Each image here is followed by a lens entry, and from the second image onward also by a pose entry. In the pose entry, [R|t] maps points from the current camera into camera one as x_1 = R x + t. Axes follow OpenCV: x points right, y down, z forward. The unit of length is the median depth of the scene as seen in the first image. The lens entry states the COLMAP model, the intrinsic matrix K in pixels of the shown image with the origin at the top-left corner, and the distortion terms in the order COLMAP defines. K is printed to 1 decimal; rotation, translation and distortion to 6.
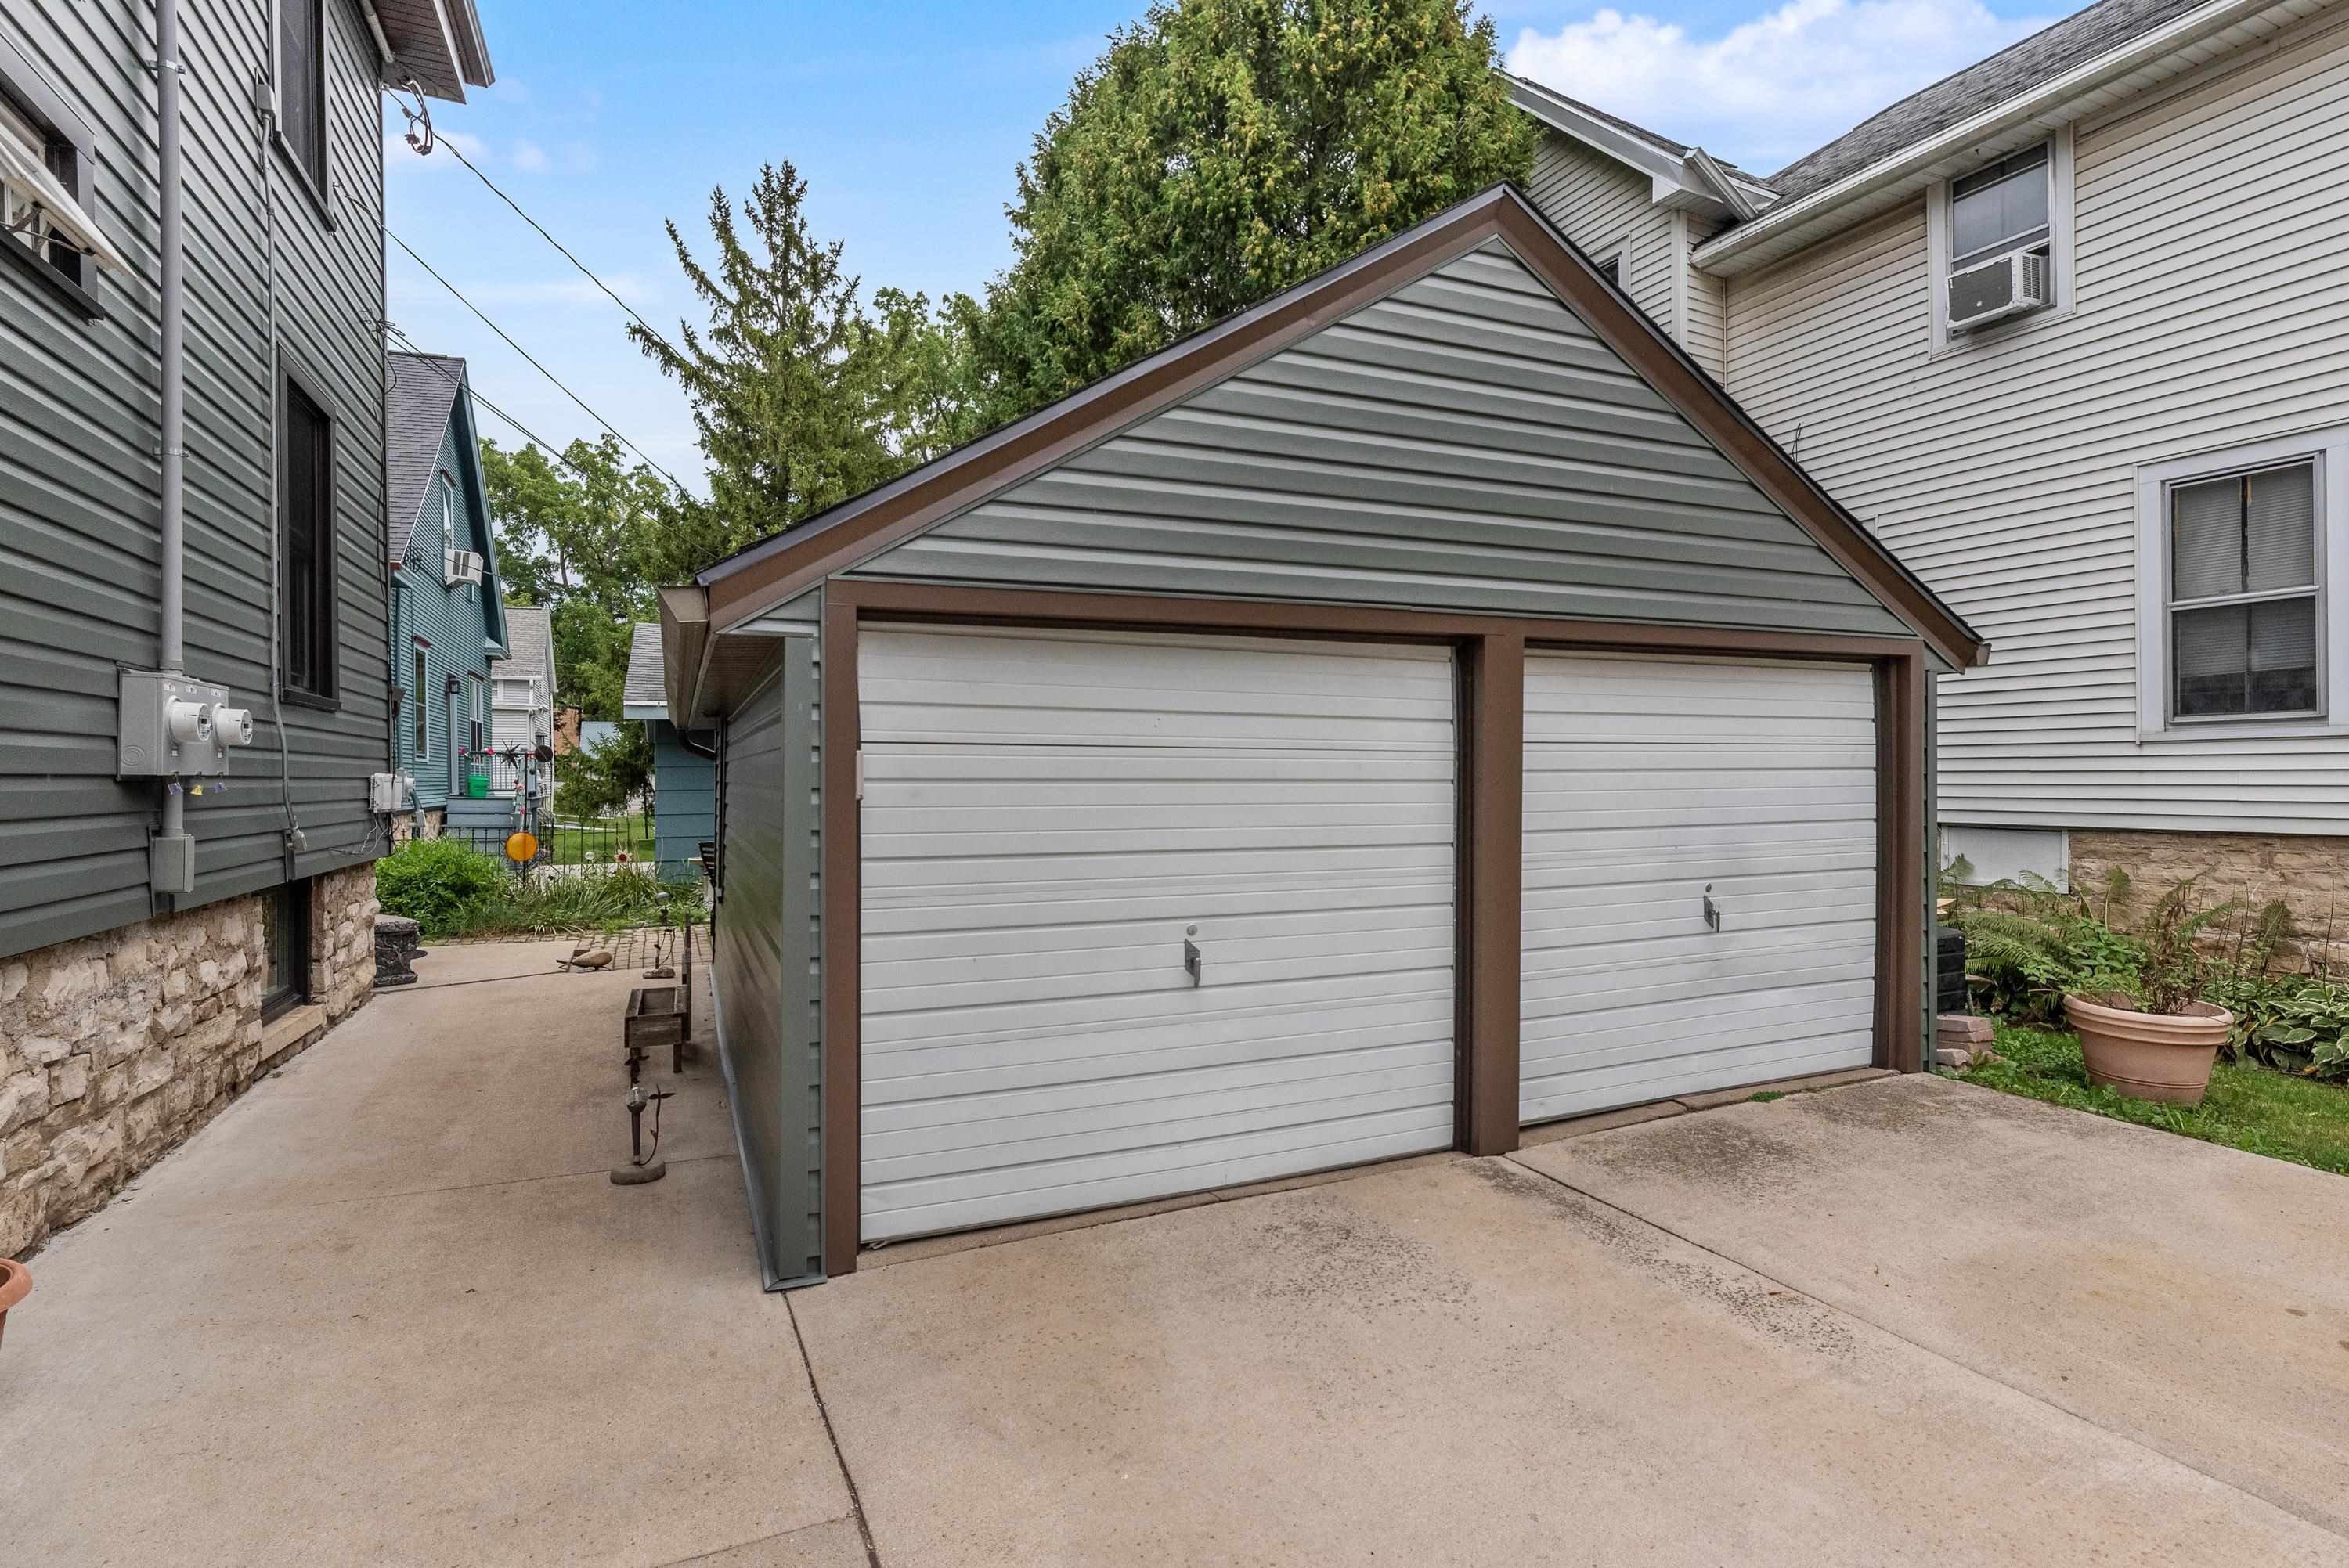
lens RADIAL K [[1118.5, 0, 1174.5], [0, 1118.5, 784.0], [0, 0, 1]] dist [0.002525, 0.000252]
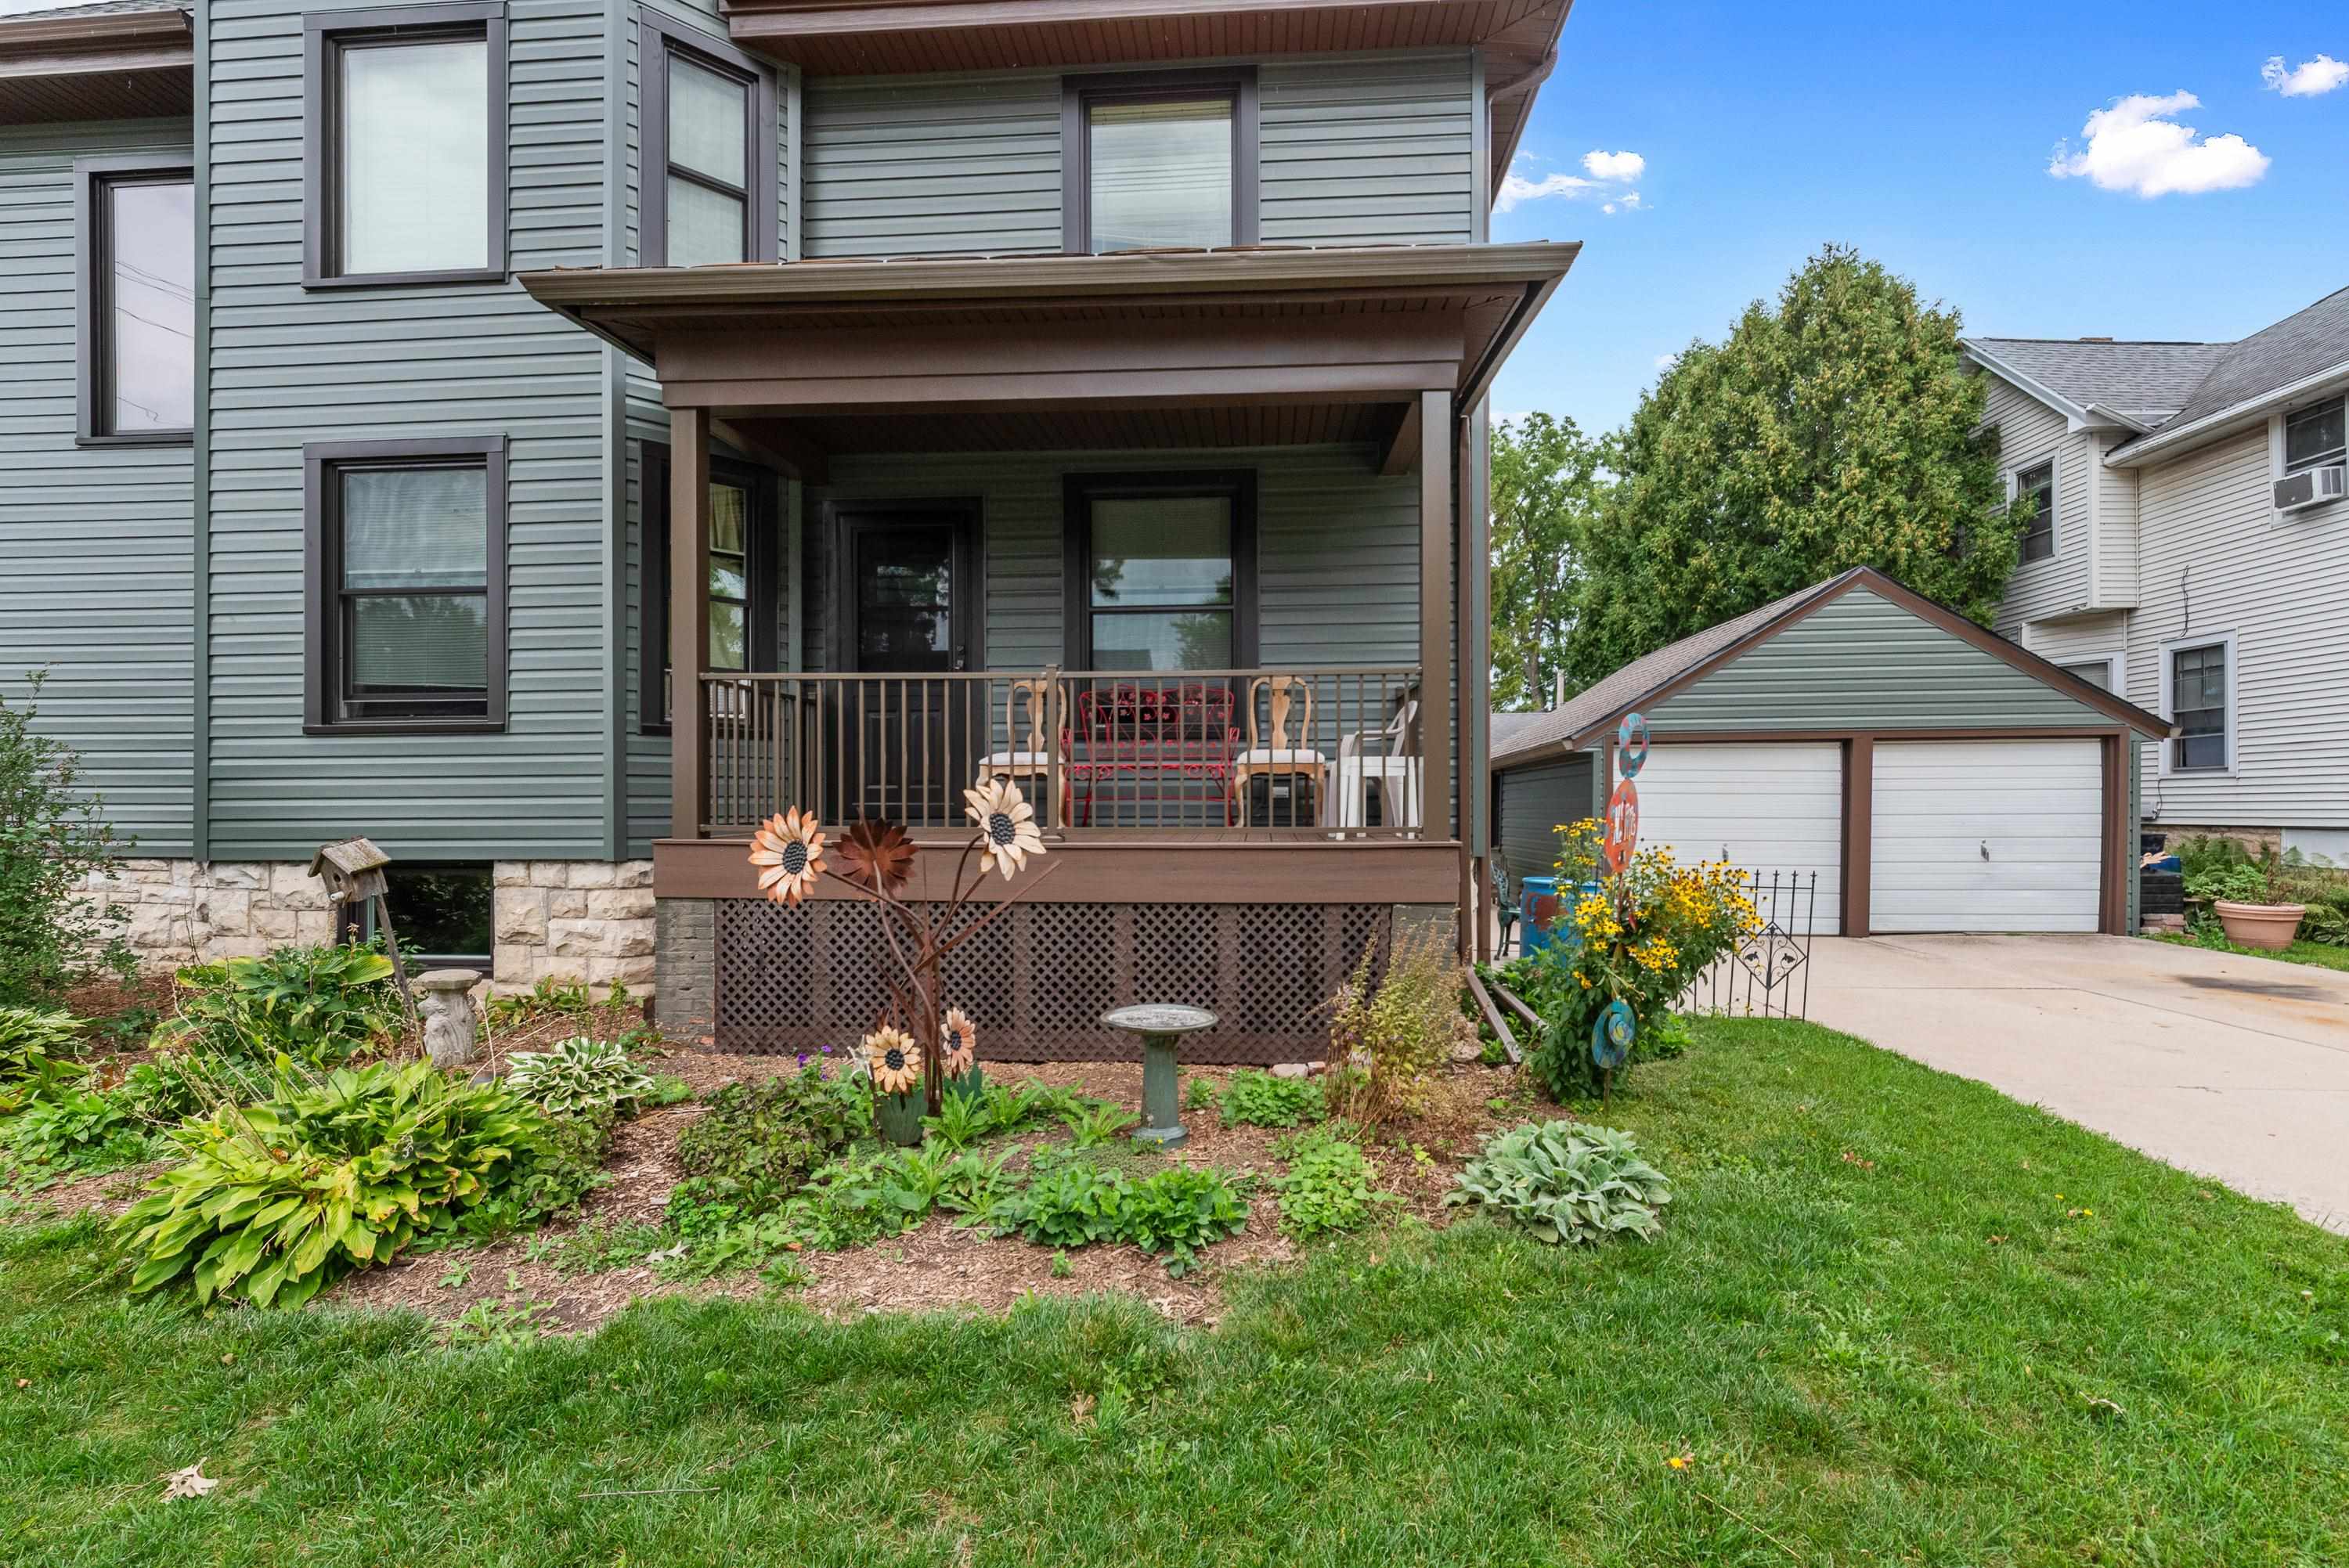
lens RADIAL K [[1038.1, 0, 1180.3], [0, 1038.1, 815.4], [0, 0, 1]] dist [-0.002196, -0.000023]
pose [[0.880974, 0.002477, -0.473159, 0.019067], [-0.005389, 0.999974, -0.004799, 0.032262], [0.473135, 0.006777, 0.880964, -0.898942]]
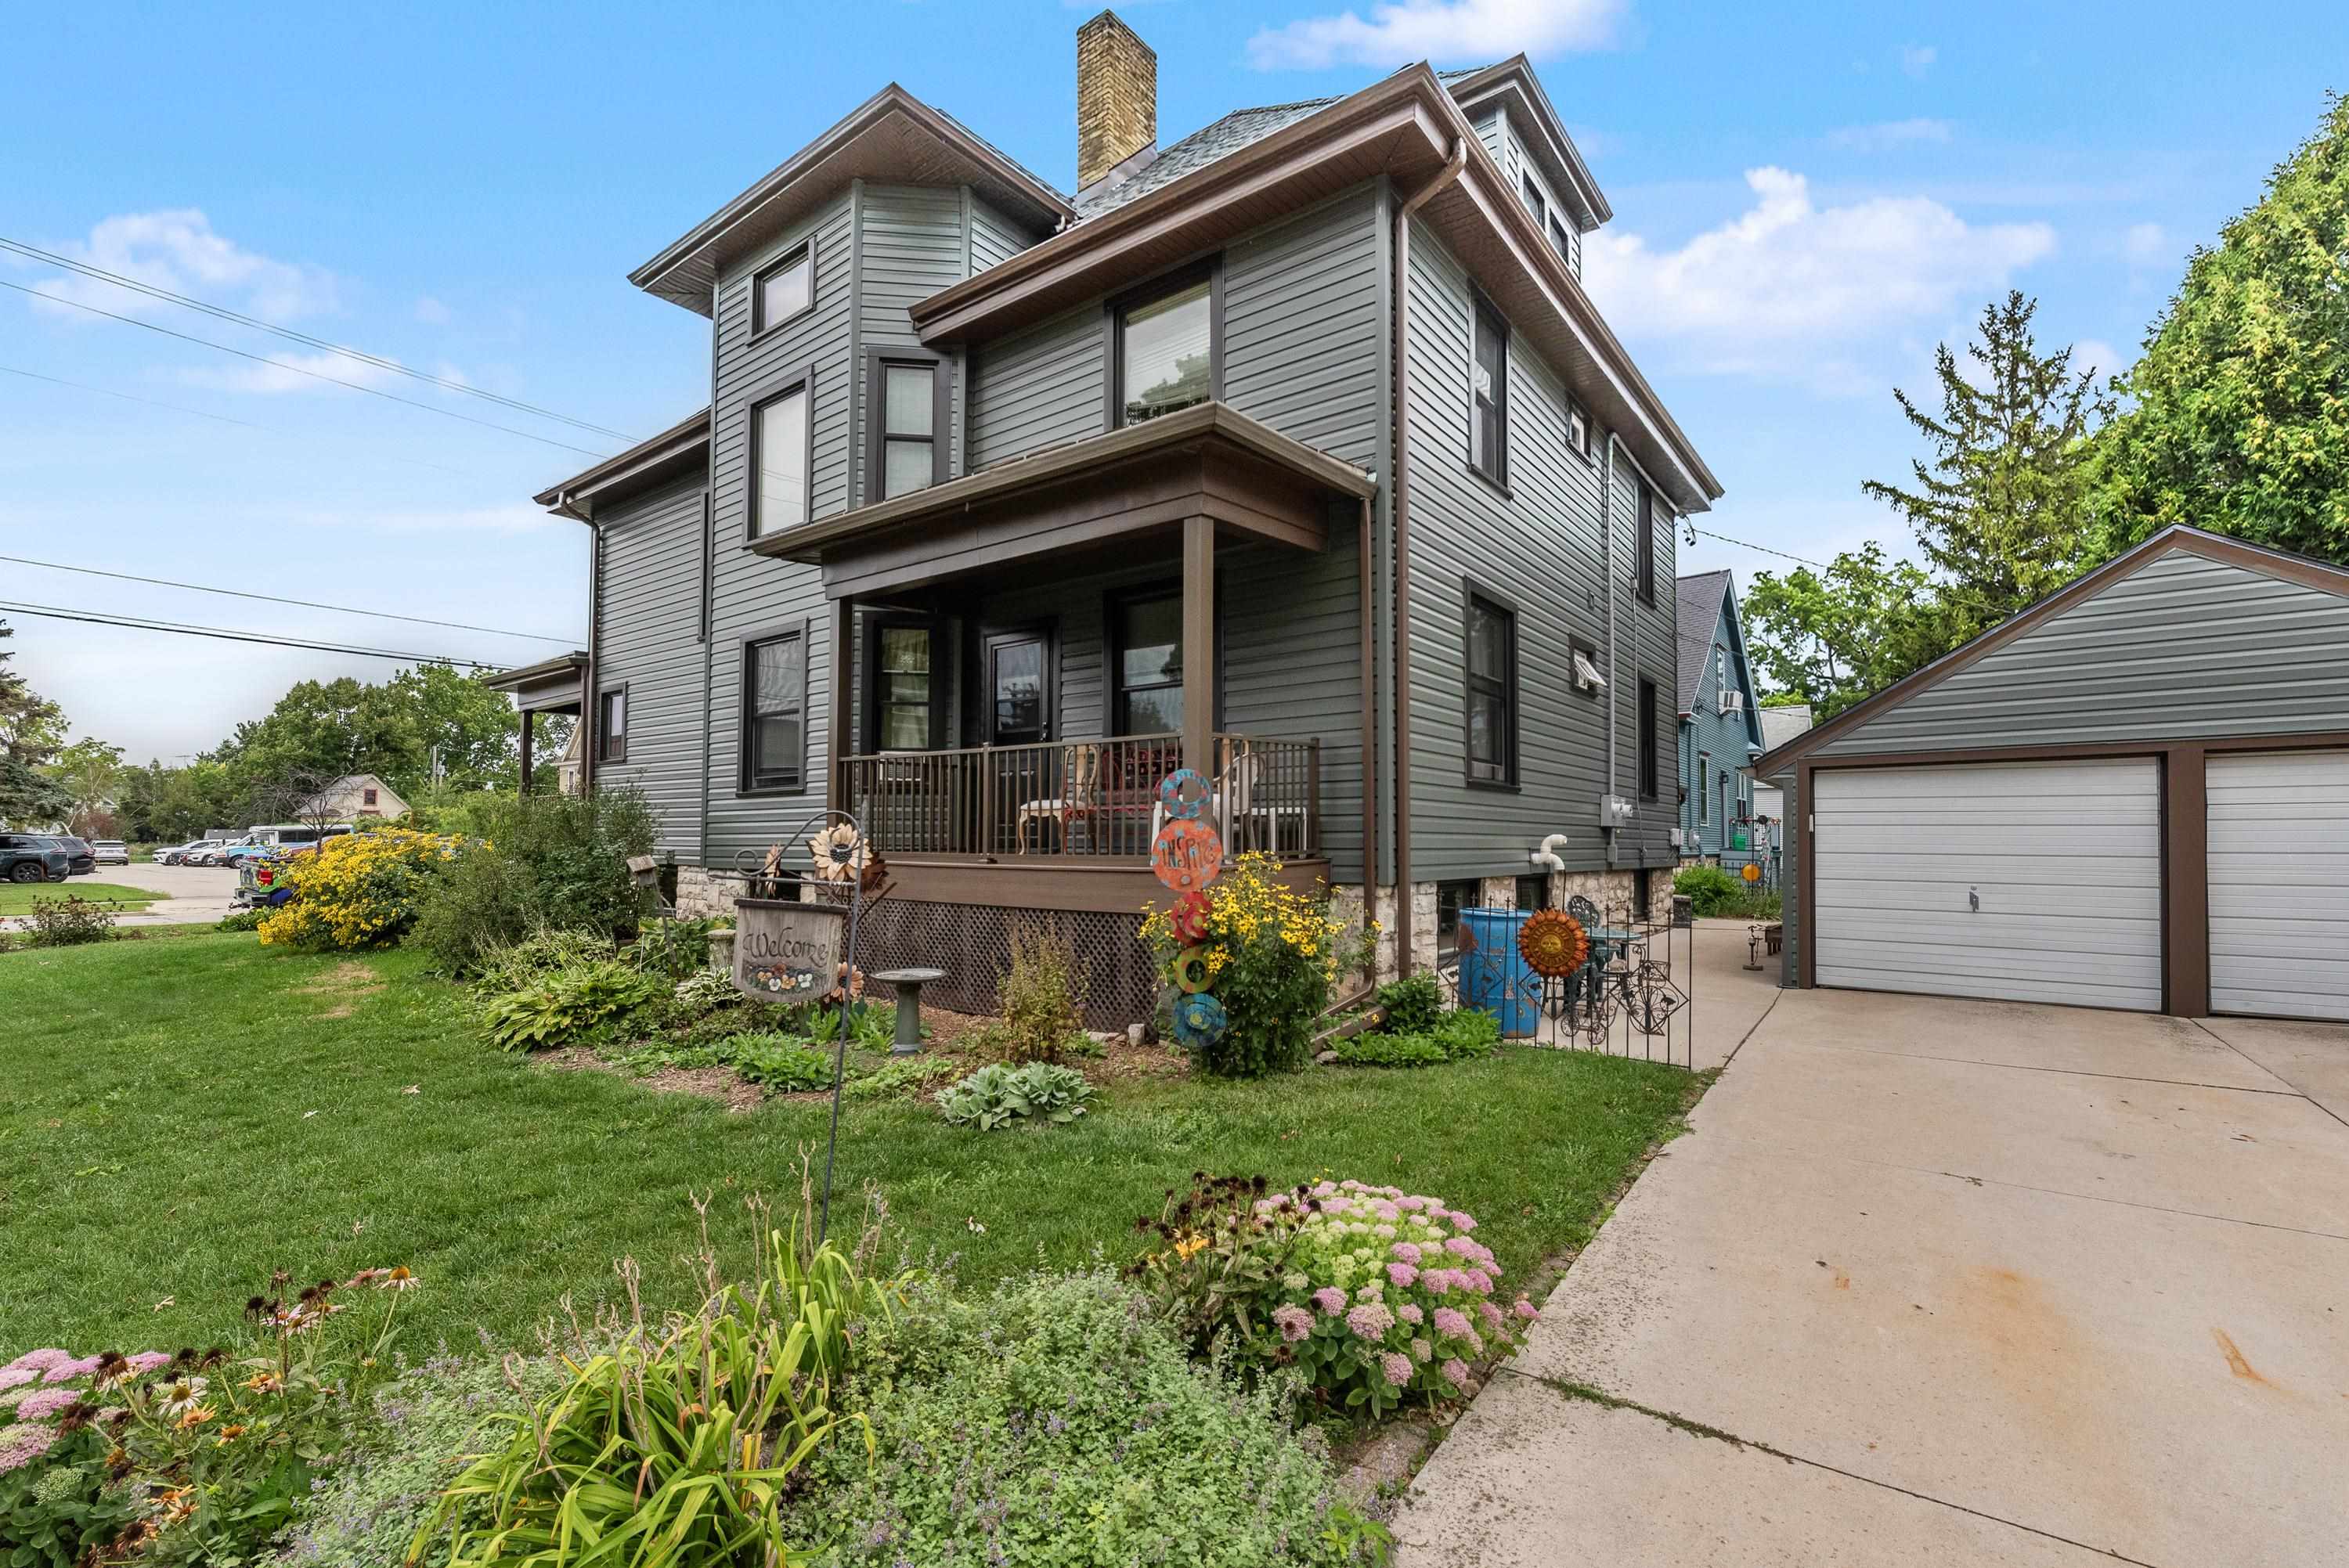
lens RADIAL K [[1030.2, 0, 1172.3], [0, 1030.2, 805.1], [0, 0, 1]] dist [0.001129, 0.000178]
pose [[0.467434, -0.026324, -0.883636, 0.510889], [-0.013382, 0.999231, -0.036846, 0.025578], [0.883927, 0.029048, 0.466722, -0.676120]]
